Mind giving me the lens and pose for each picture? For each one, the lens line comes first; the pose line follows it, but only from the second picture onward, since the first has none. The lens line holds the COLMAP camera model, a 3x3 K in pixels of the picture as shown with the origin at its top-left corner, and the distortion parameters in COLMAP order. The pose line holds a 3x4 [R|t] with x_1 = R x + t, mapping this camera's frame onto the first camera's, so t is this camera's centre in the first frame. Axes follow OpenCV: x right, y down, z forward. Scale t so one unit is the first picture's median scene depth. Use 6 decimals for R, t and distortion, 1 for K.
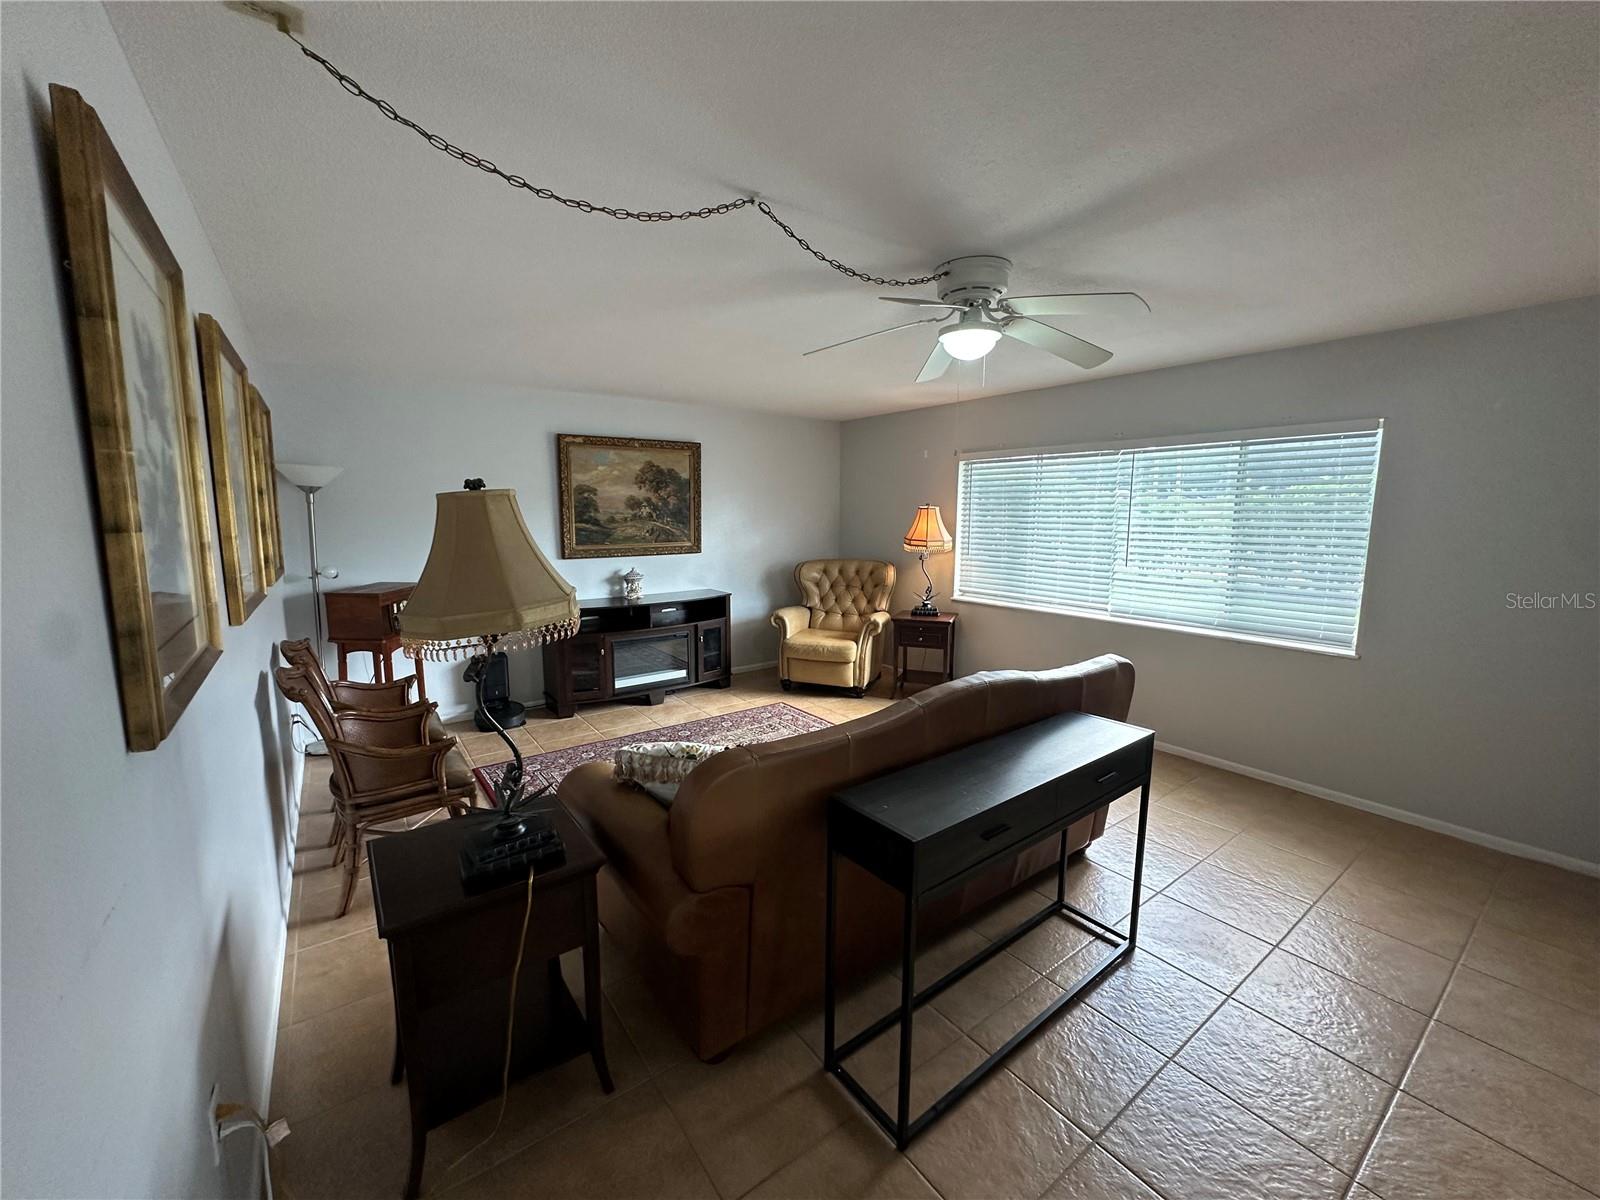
lens RADIAL K [[643.8, 0, 802.1], [0, 643.8, 596.8], [0, 0, 1]] dist [-0.006997, 0.000205]
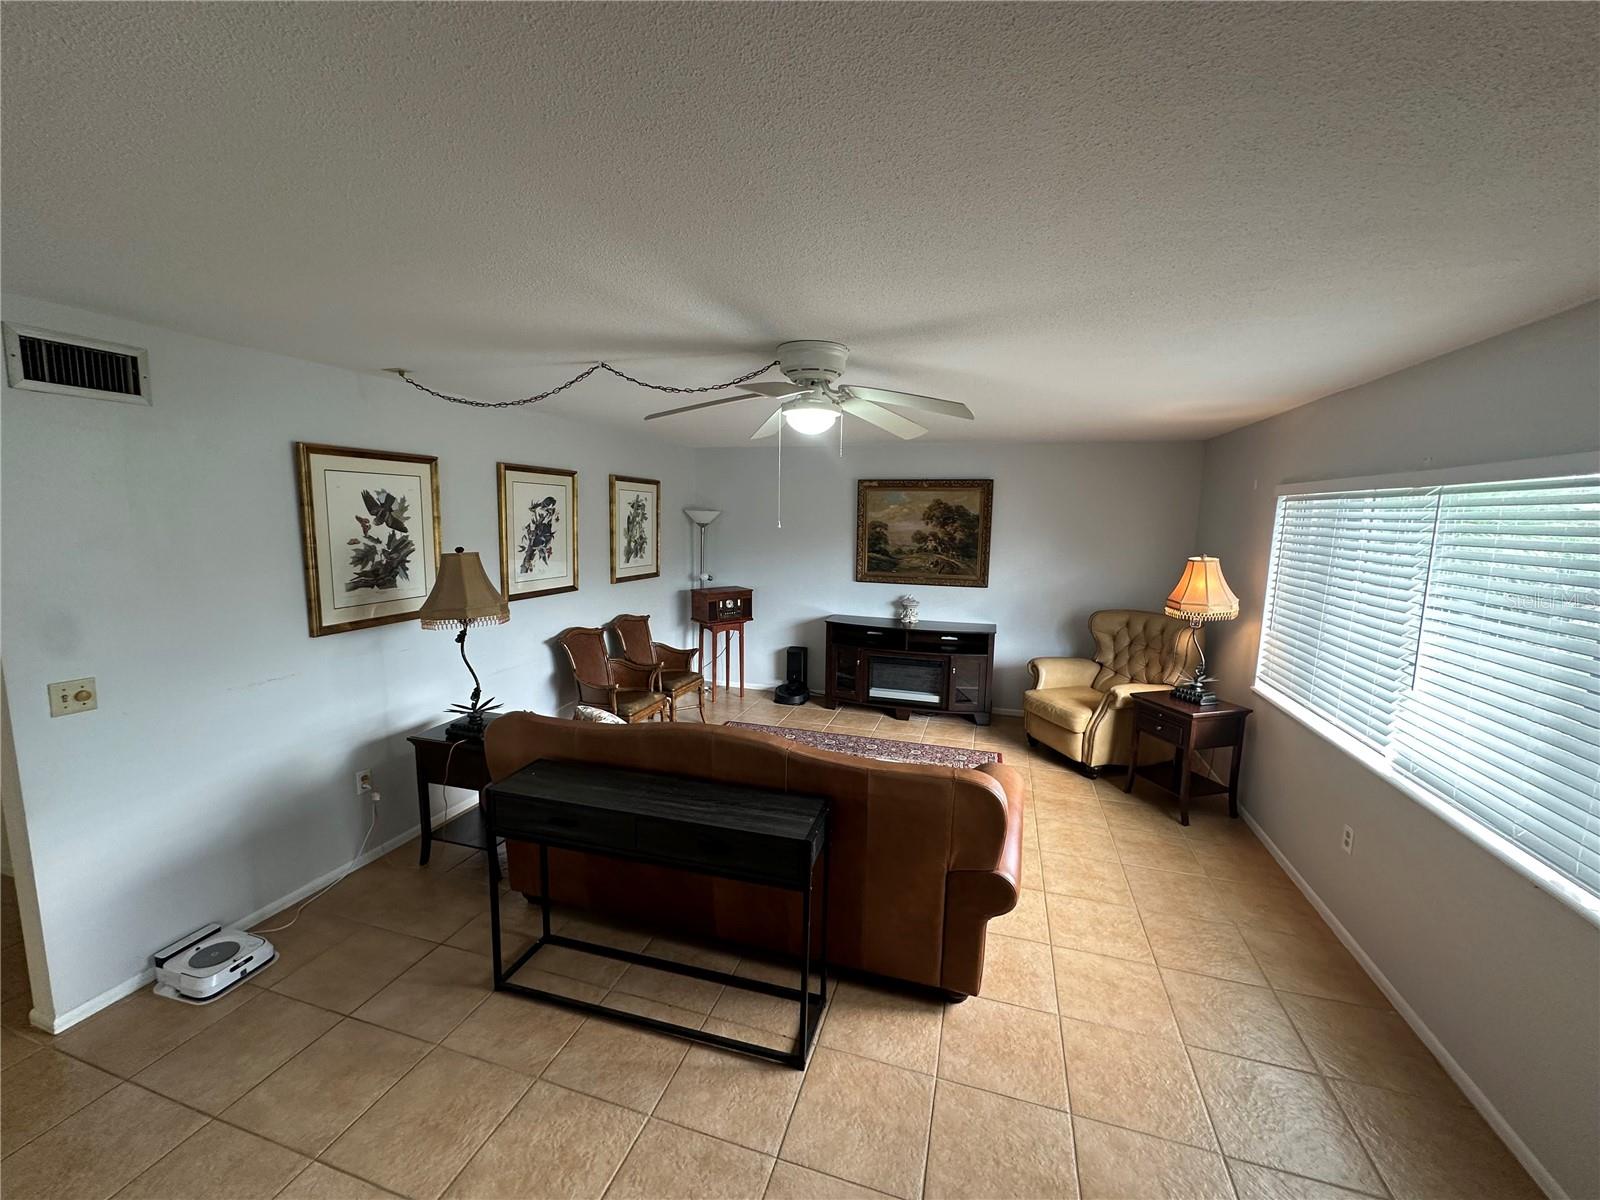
lens RADIAL K [[643.8, 0, 800.7], [0, 643.8, 596.5], [0, 0, 1]] dist [-0.006997, 0.000205]
pose [[0.590032, 0.113300, -0.799391, 0.519899], [-0.123630, 0.991107, 0.049222, -0.074097], [0.797859, 0.069786, 0.598792, 0.179224]]
